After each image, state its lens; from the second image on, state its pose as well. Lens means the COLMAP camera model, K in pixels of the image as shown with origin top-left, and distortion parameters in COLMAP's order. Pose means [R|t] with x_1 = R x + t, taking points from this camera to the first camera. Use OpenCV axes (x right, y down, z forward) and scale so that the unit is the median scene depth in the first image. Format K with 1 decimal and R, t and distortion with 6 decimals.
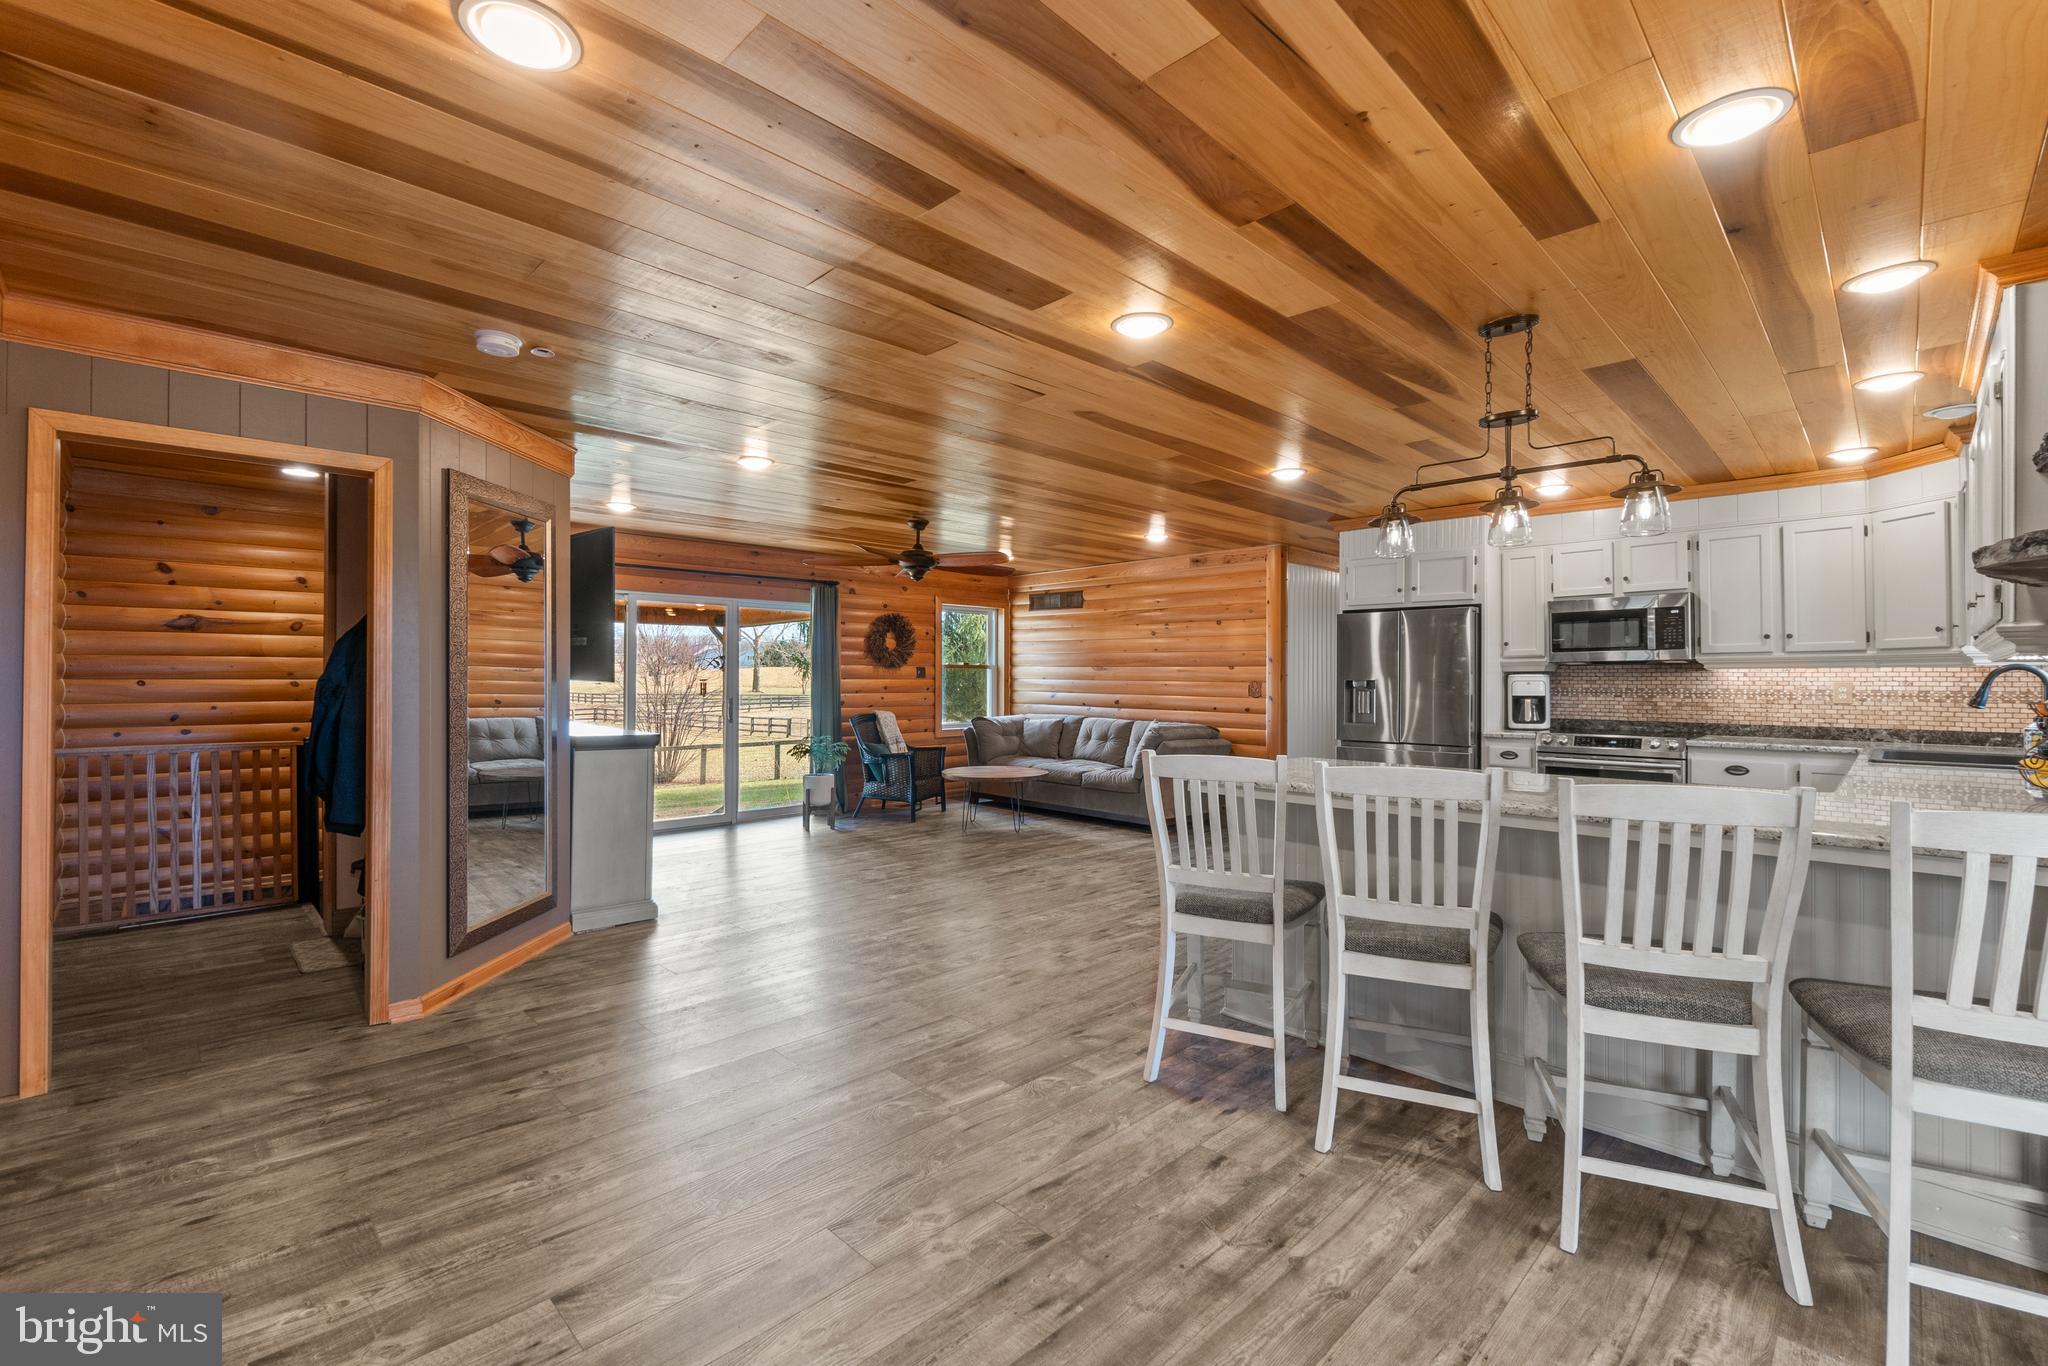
lens RADIAL K [[882.0, 0, 1016.0], [0, 882.0, 675.6], [0, 0, 1]] dist [-0.004030, -0.000398]
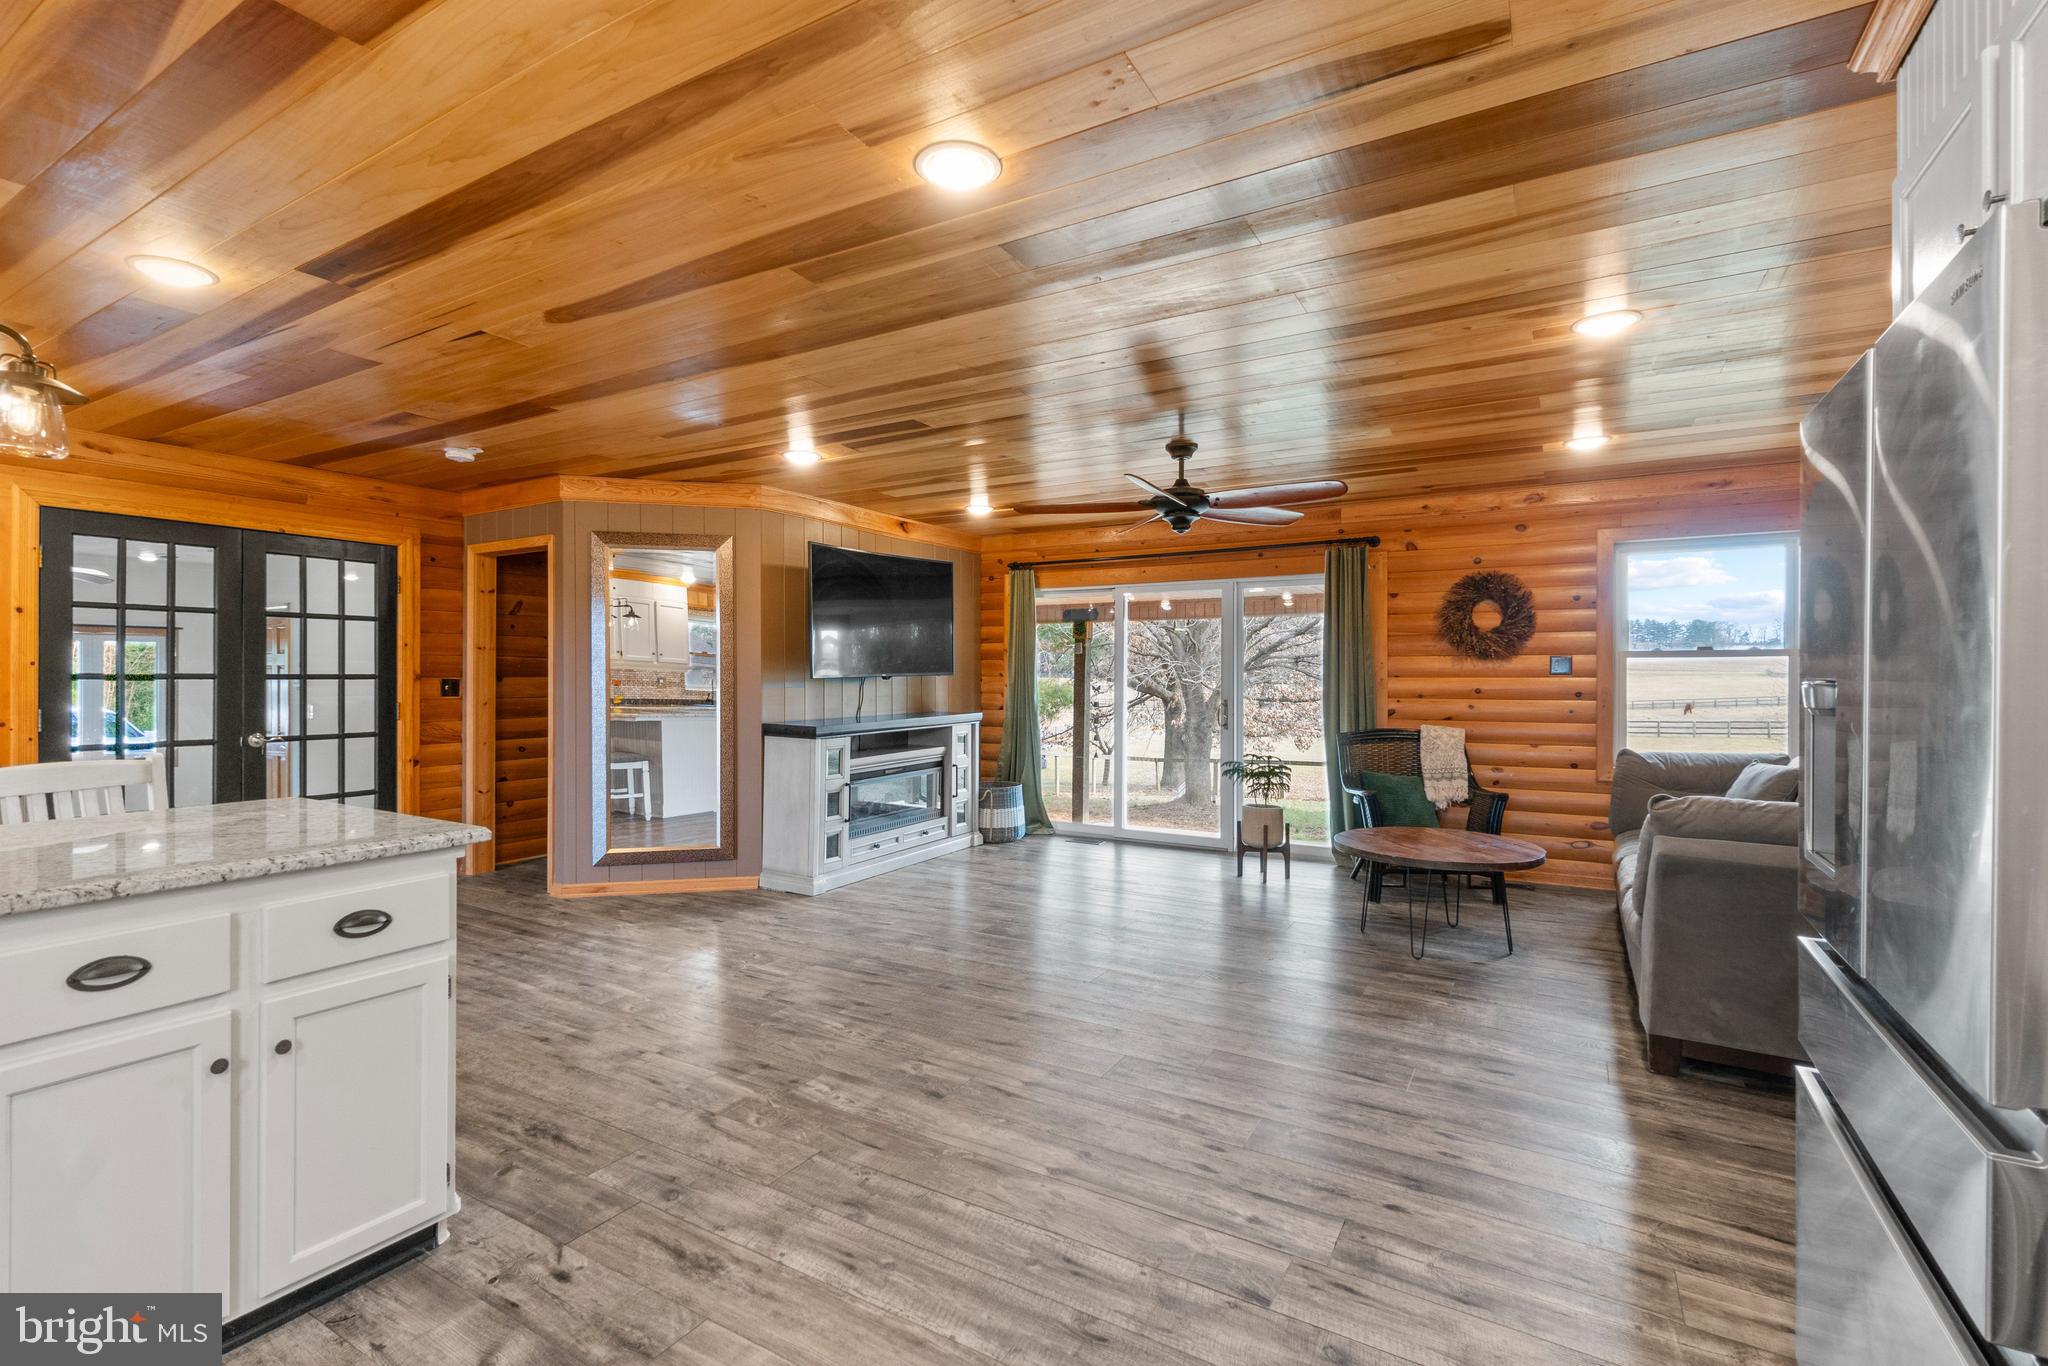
lens RADIAL K [[919.5, 0, 1015.1], [0, 919.5, 676.7], [0, 0, 1]] dist [0.009149, -0.006279]
pose [[0.256032, -0.000031, -0.966668, 0.470919], [0.001947, 0.999998, 0.000484, 0.003121], [0.966666, -0.002006, 0.256031, 0.595410]]
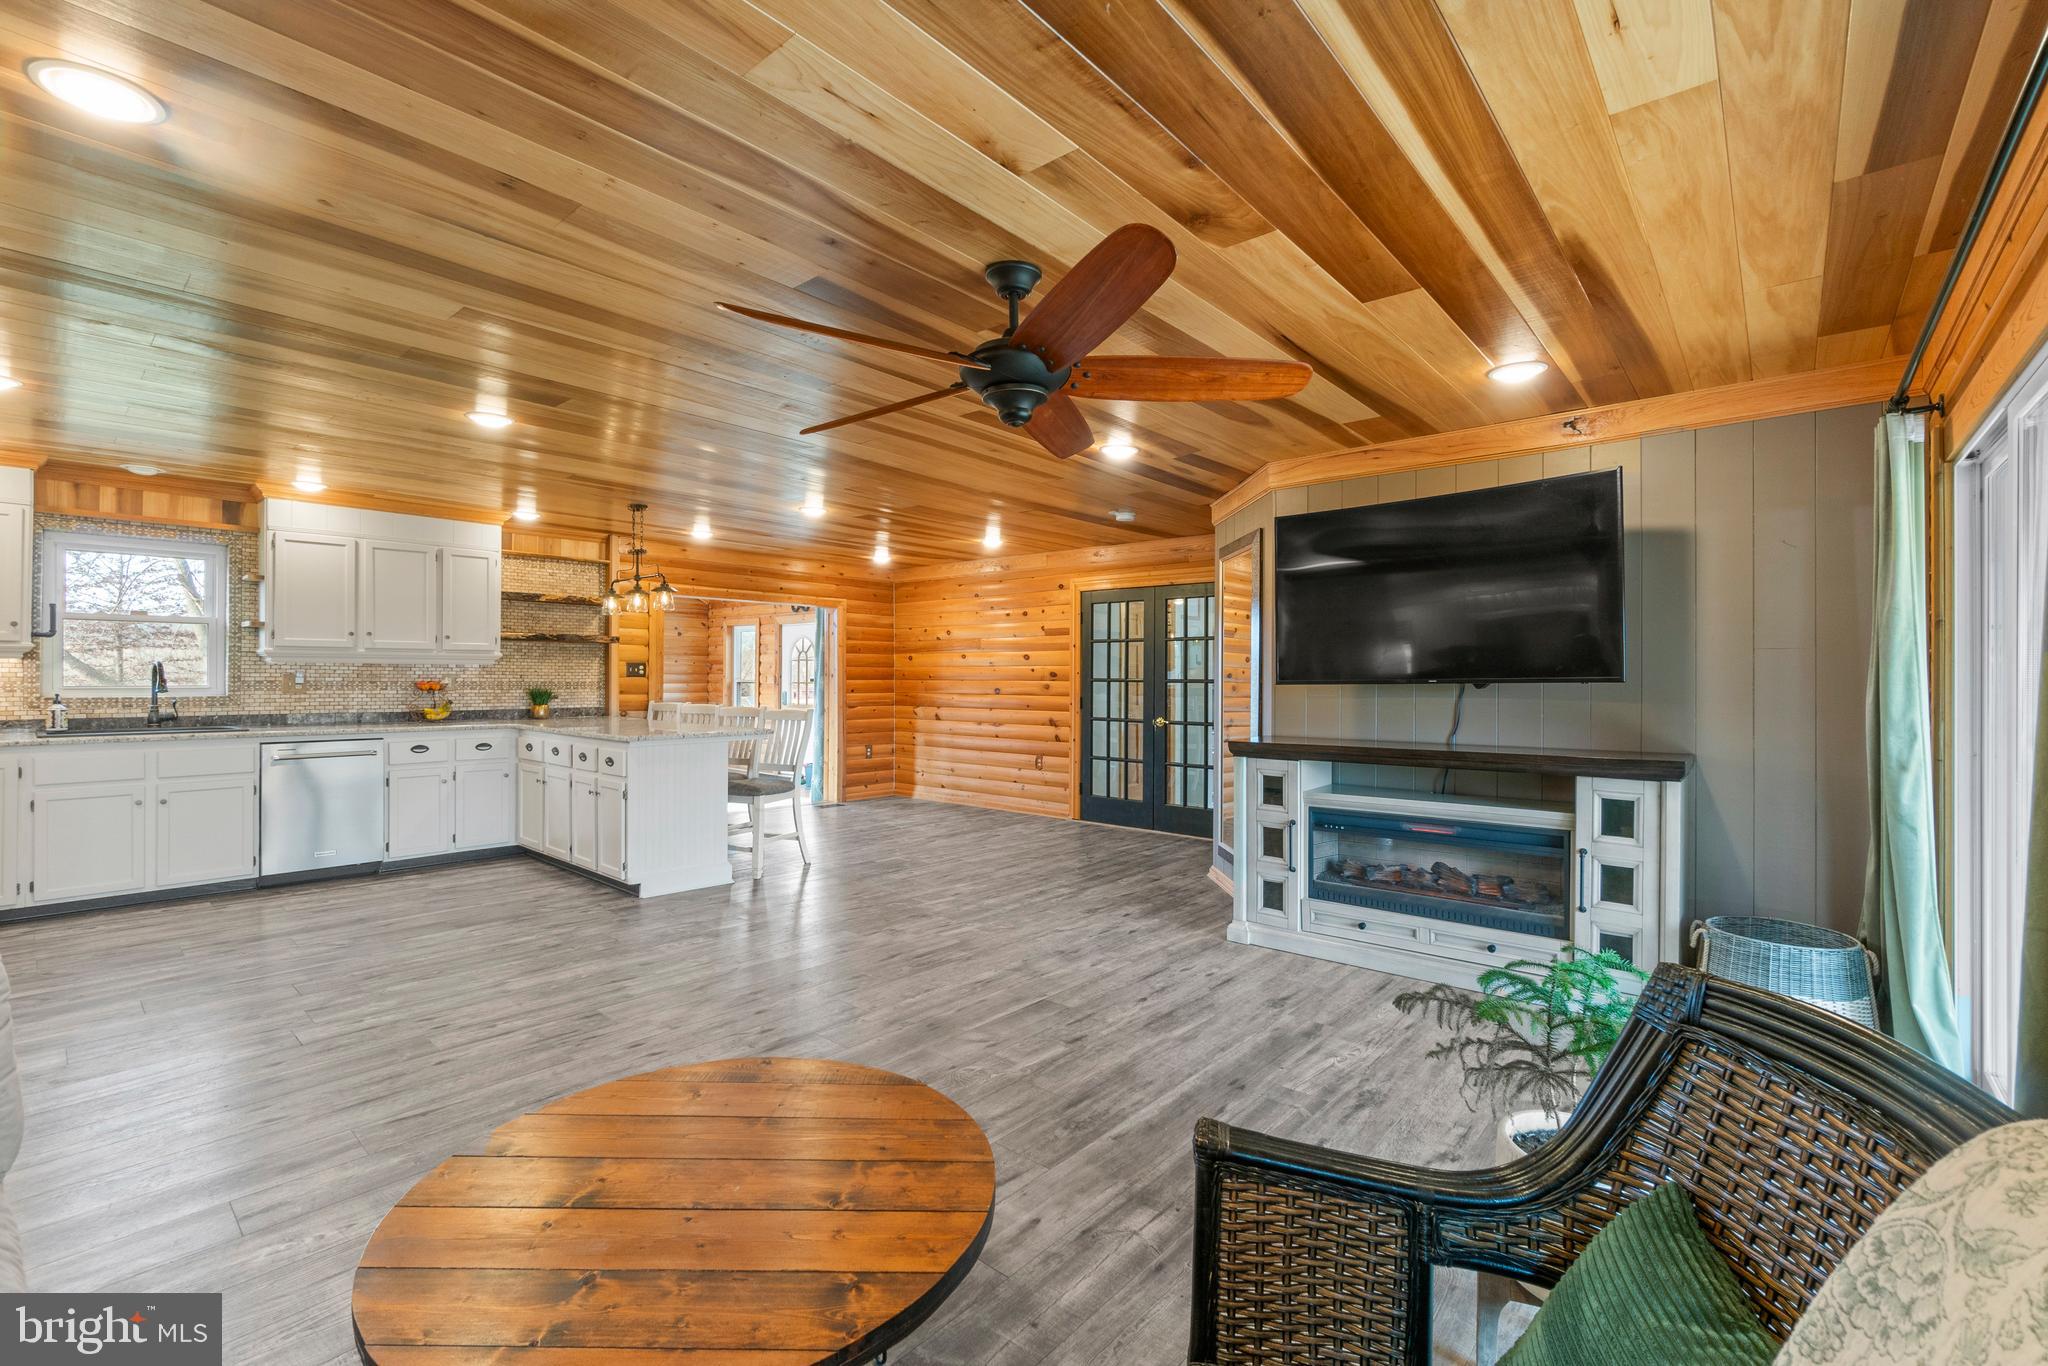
lens RADIAL K [[882.0, 0, 1016.0], [0, 882.0, 675.6], [0, 0, 1]] dist [-0.004030, -0.000398]
pose [[-0.997417, -0.008341, -0.071345, -0.074155], [-0.007925, 0.999950, -0.006121, 0.003838], [0.071392, -0.005540, -0.997433, 1.191161]]
